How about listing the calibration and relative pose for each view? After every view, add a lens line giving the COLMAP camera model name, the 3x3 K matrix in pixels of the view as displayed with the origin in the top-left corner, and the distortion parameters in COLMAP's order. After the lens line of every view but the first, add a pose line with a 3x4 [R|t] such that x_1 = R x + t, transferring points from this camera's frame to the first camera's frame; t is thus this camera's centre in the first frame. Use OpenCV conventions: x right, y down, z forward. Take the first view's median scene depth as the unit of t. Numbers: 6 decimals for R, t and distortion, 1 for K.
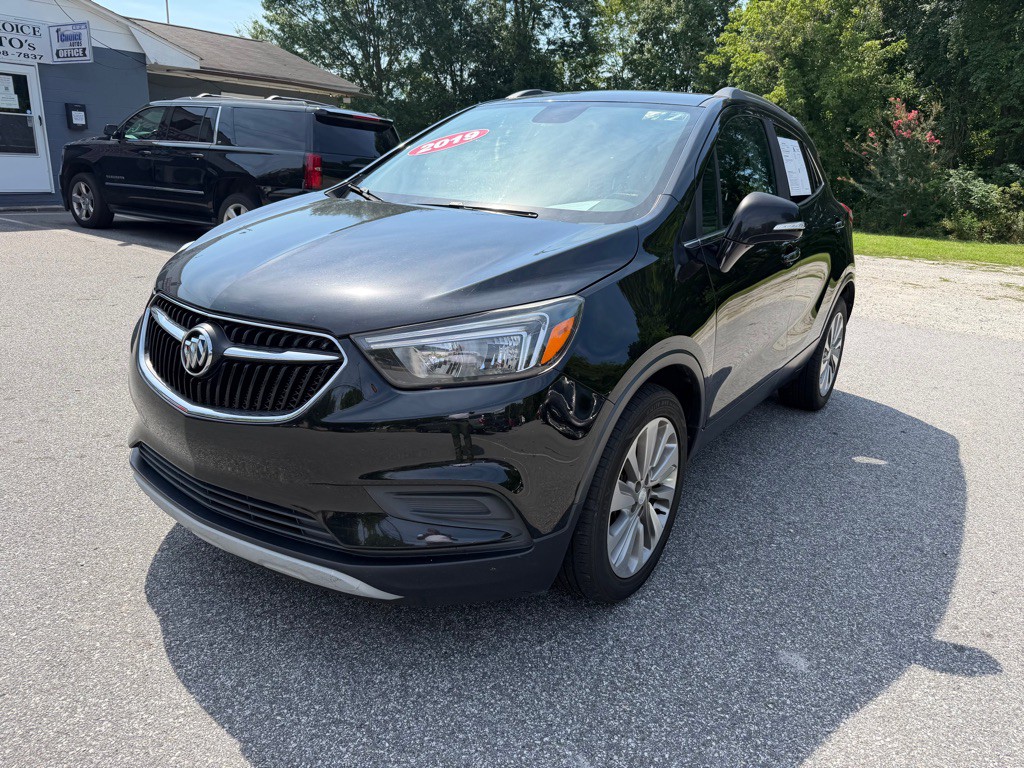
lens RADIAL K [[734.0, 0, 512.1], [0, 734.0, 383.0], [0, 0, 1]] dist [0.004208, -0.015524]
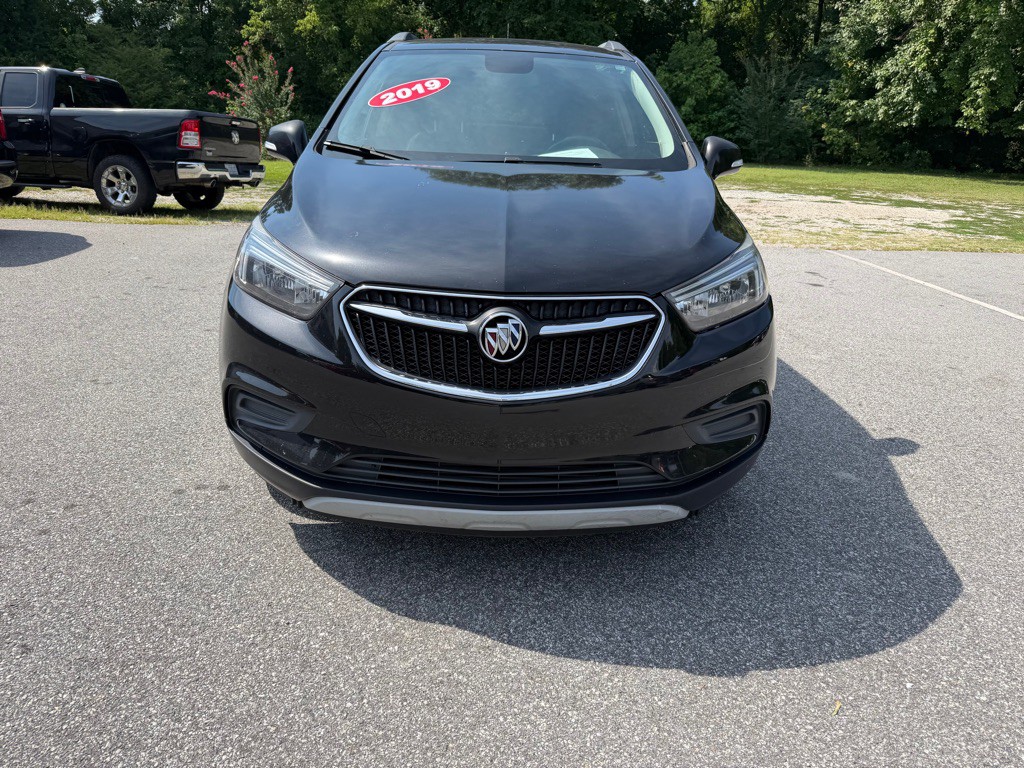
lens RADIAL K [[734.0, 0, 517.9], [0, 734.0, 386.2], [0, 0, 1]] dist [0.004208, -0.015524]
pose [[0.810862, -0.221623, 0.541651, -0.932840], [0.170207, 0.974822, 0.144058, -0.113521], [-0.559939, -0.024618, 0.828168, 0.193063]]
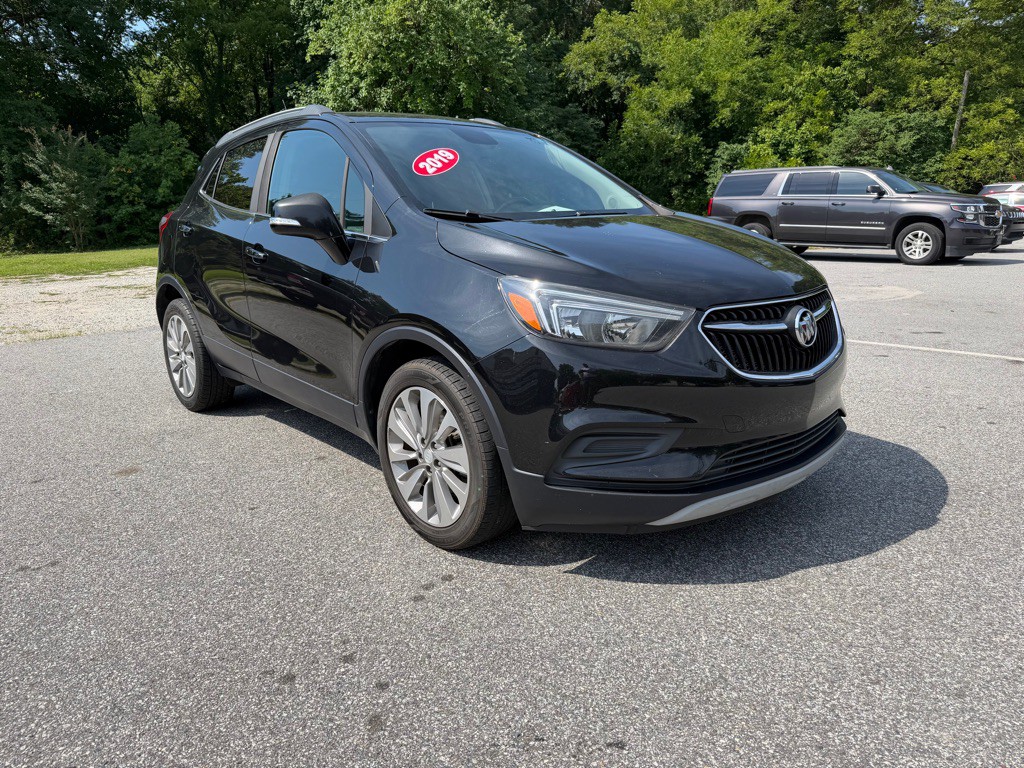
lens RADIAL K [[734.0, 0, 508.6], [0, 734.0, 379.0], [0, 0, 1]] dist [0.004208, -0.015524]
pose [[0.235200, -0.280615, 0.930557, -1.728533], [0.300716, 0.931448, 0.204877, -0.368645], [-0.924257, 0.231647, 0.303462, 1.093772]]
